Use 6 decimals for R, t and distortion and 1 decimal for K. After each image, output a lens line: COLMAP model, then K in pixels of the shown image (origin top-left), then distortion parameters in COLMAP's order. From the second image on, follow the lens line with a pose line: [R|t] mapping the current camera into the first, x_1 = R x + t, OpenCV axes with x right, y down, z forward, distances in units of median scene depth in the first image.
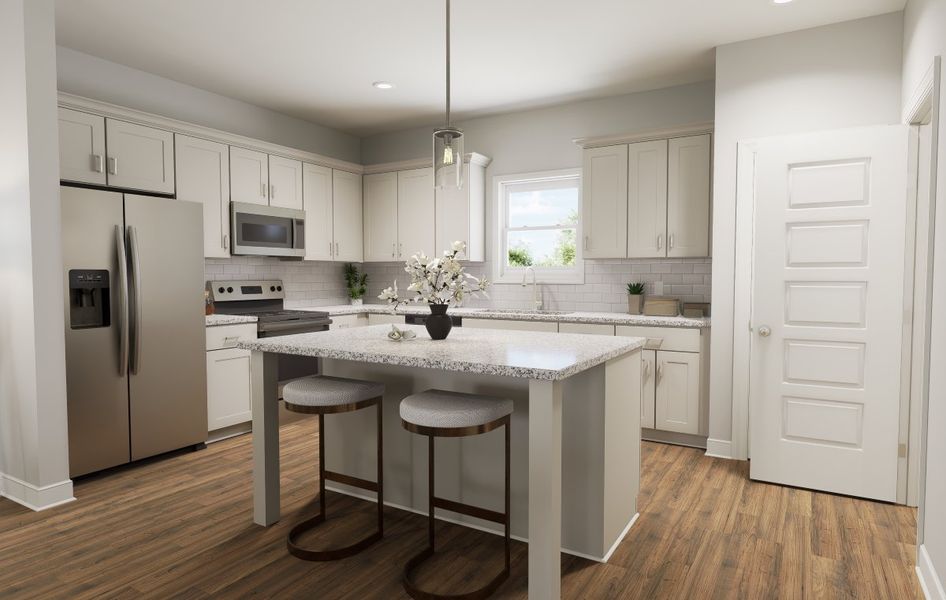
lens RADIAL K [[562.5, 0, 472.5], [0, 562.5, 298.0], [0, 0, 1]] dist [0.007797, -0.000077]
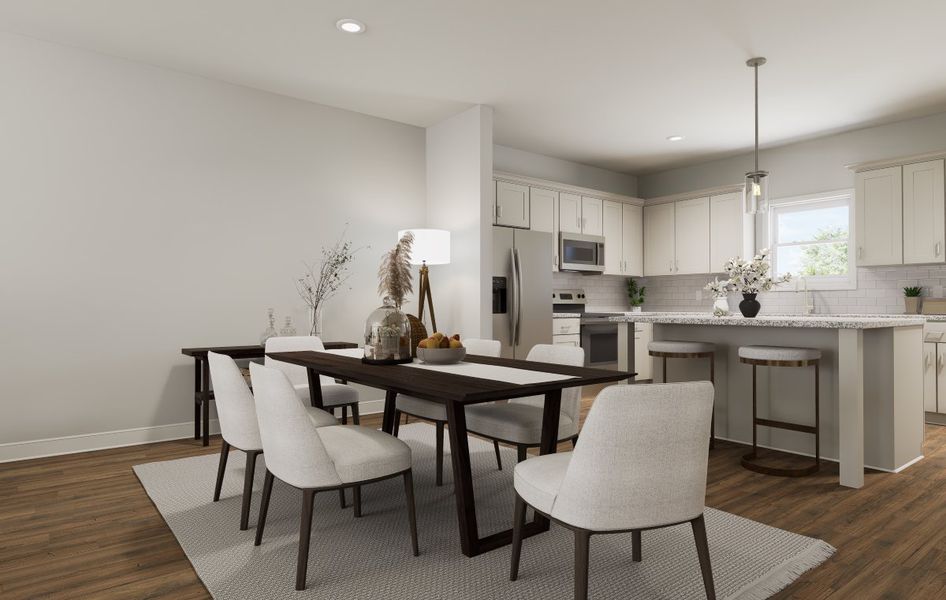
lens RADIAL K [[562.5, 0, 477.9], [0, 562.5, 298.3], [0, 0, 1]] dist [0.007797, -0.000077]
pose [[0.935076, -0.004303, -0.354420, -0.120071], [-0.014216, 0.998666, -0.049631, 0.063883], [0.354161, 0.051447, 0.933768, -0.354239]]
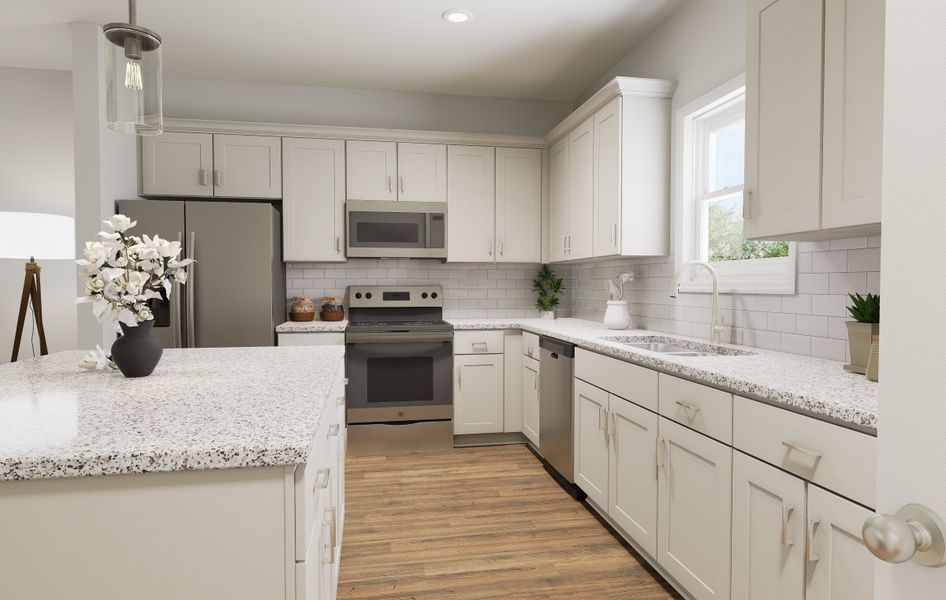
lens RADIAL K [[562.5, 0, 470.2], [0, 562.5, 300.6], [0, 0, 1]] dist [0.007797, -0.000077]
pose [[0.659597, 0.021811, -0.751303, 0.392272], [-0.031172, 0.999513, 0.001650, -0.013189], [0.750972, 0.022331, 0.659956, 0.524958]]
